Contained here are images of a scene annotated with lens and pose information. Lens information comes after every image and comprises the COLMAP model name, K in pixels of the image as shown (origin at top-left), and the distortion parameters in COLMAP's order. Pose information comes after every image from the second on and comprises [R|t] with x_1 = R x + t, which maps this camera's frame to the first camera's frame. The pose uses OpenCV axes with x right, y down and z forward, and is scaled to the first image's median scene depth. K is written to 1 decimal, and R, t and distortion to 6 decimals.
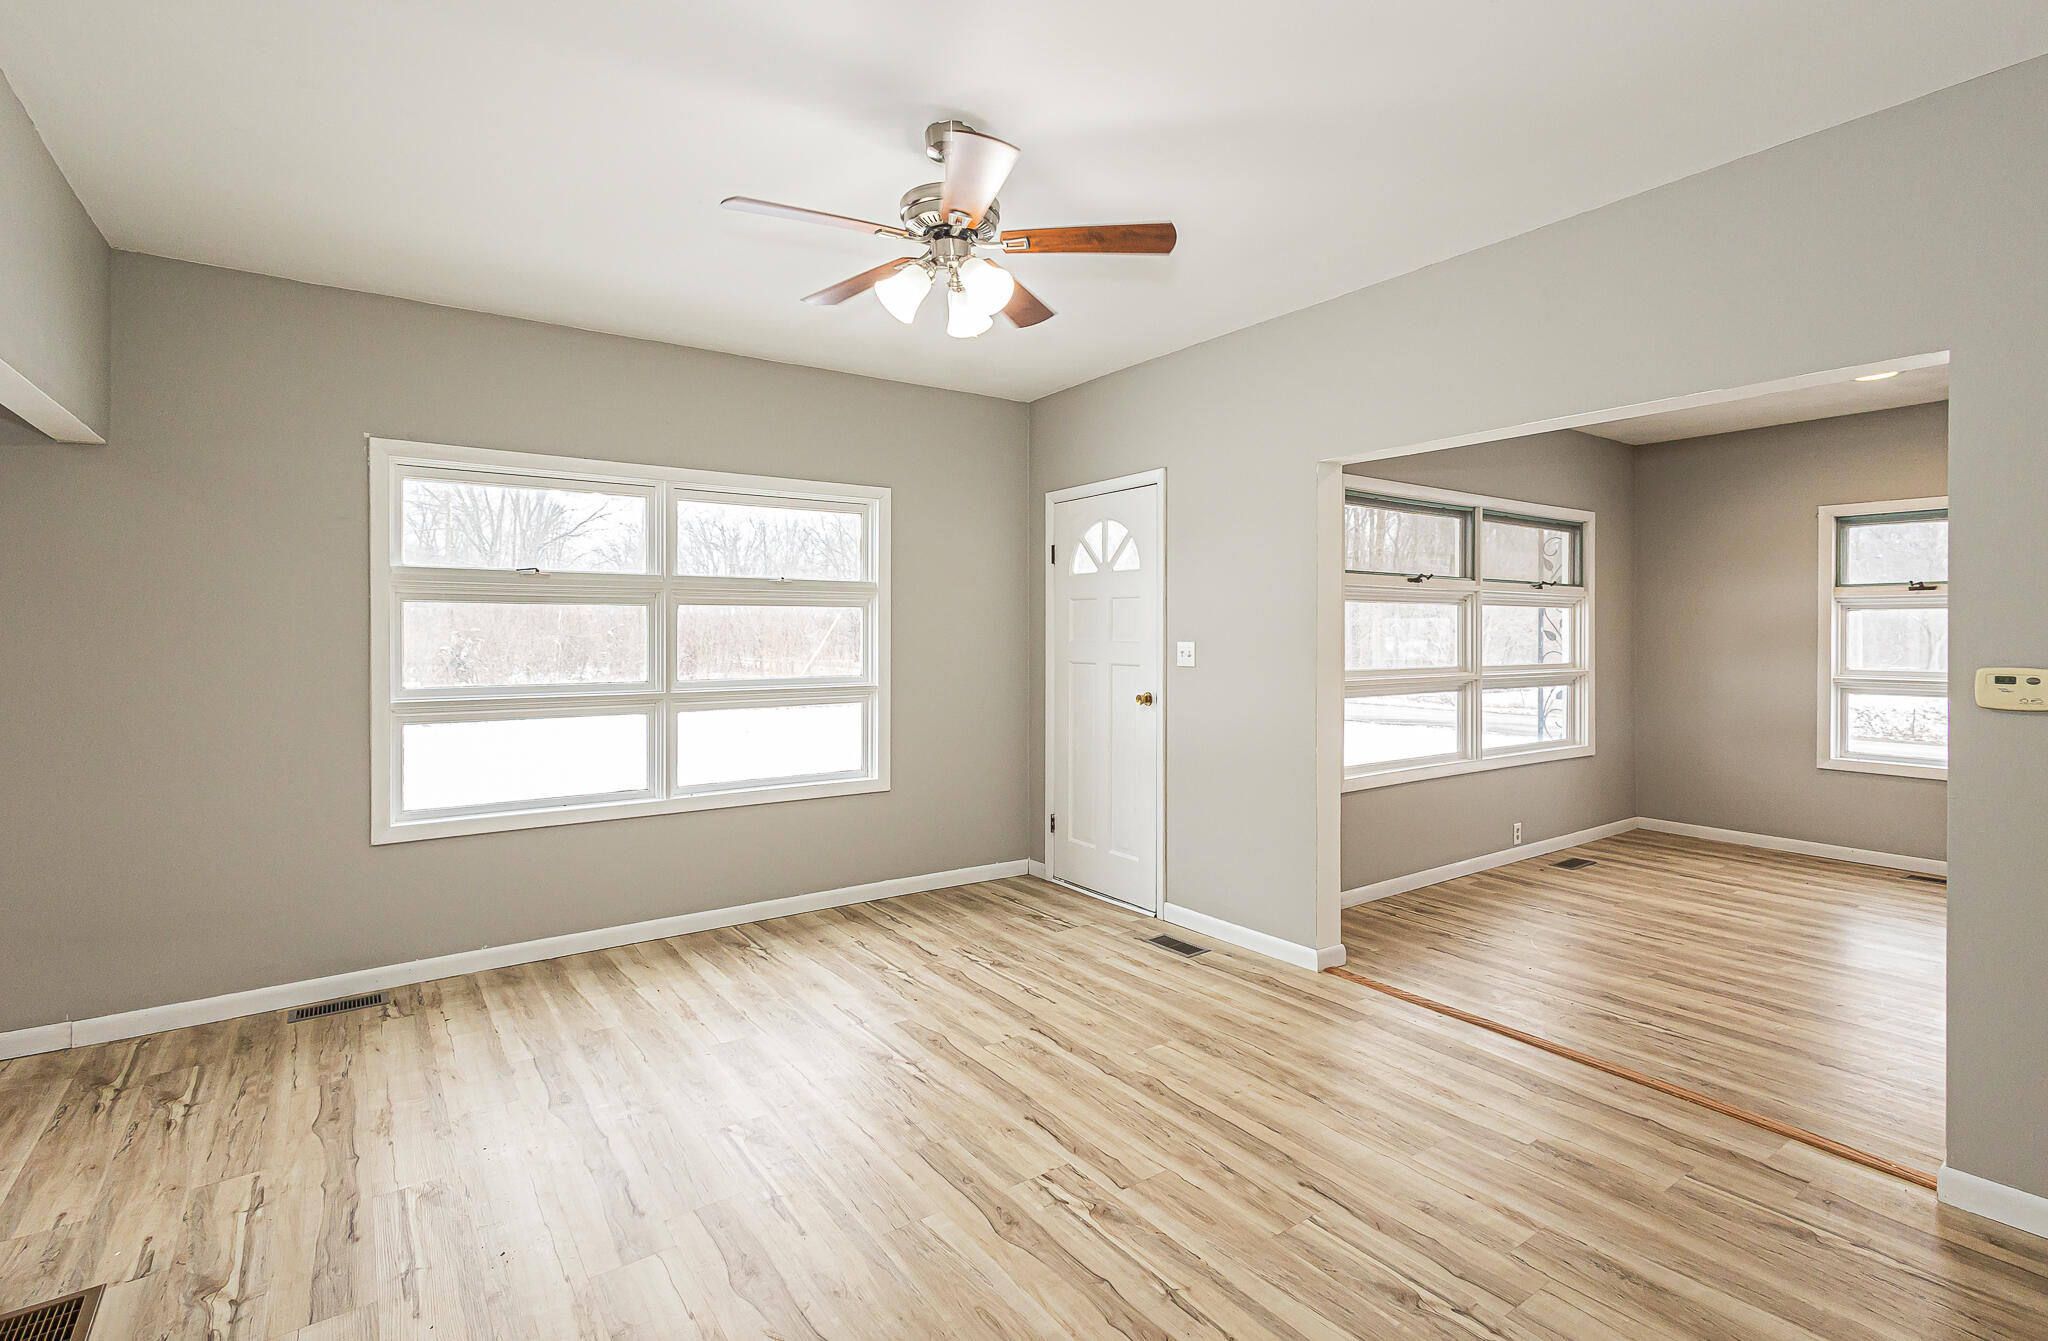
lens RADIAL K [[949.5, 0, 1019.3], [0, 949.5, 629.9], [0, 0, 1]] dist [0.004026, 0.000496]
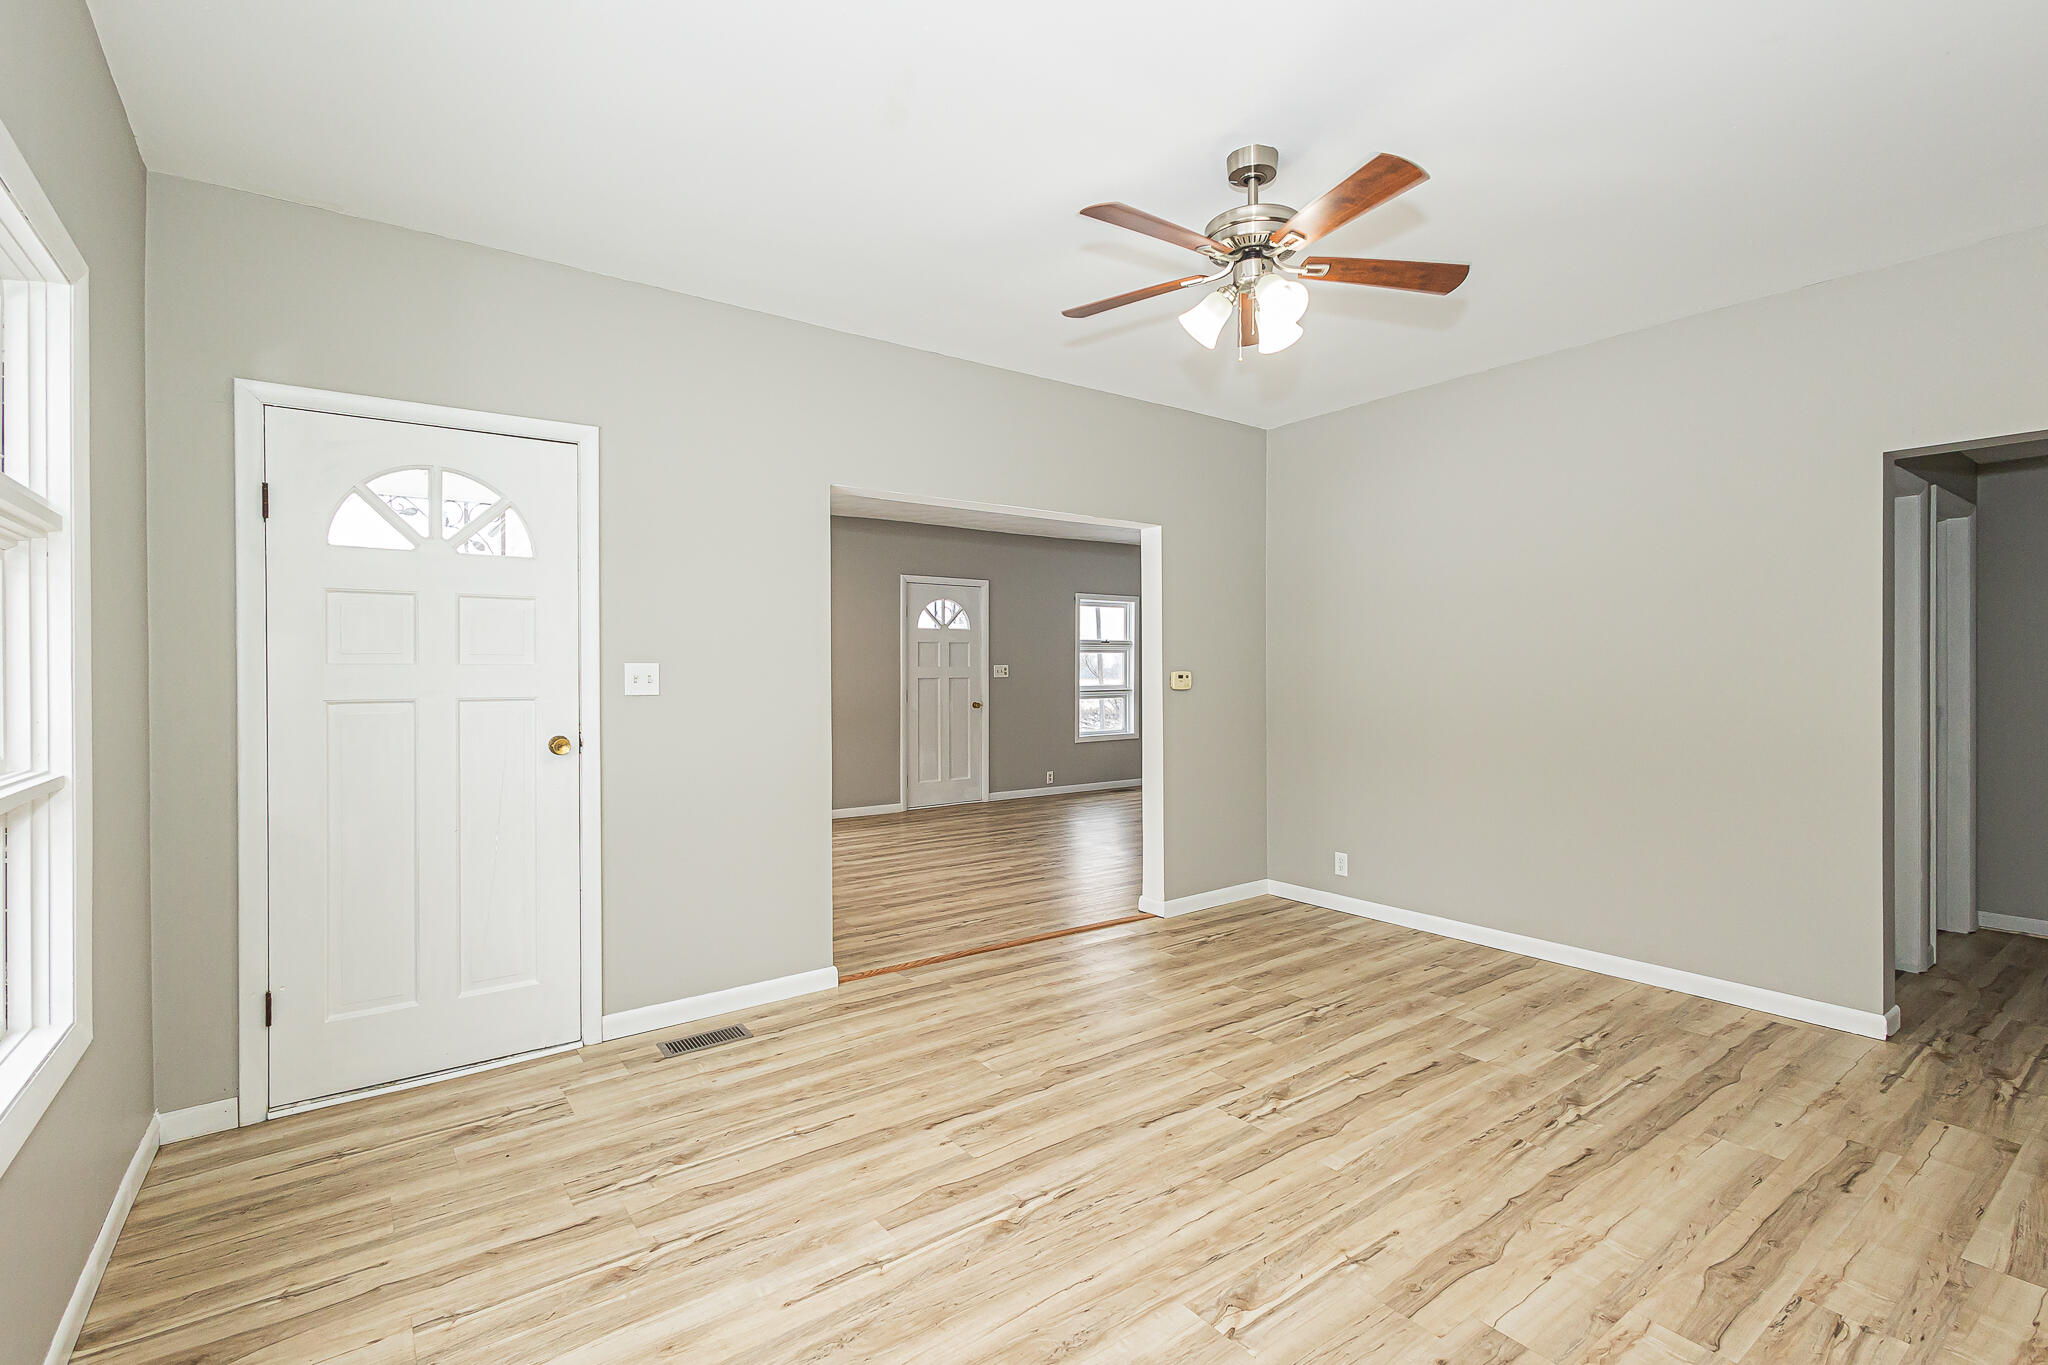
lens RADIAL K [[957.8, 0, 1022.4], [0, 957.8, 672.8], [0, 0, 1]] dist [0.009703, -0.000576]
pose [[-0.029934, 0.000014, 0.999552, -0.793112], [0.002204, 0.999998, 0.000052, 0.026650], [-0.999549, 0.002205, -0.029934, 0.916061]]
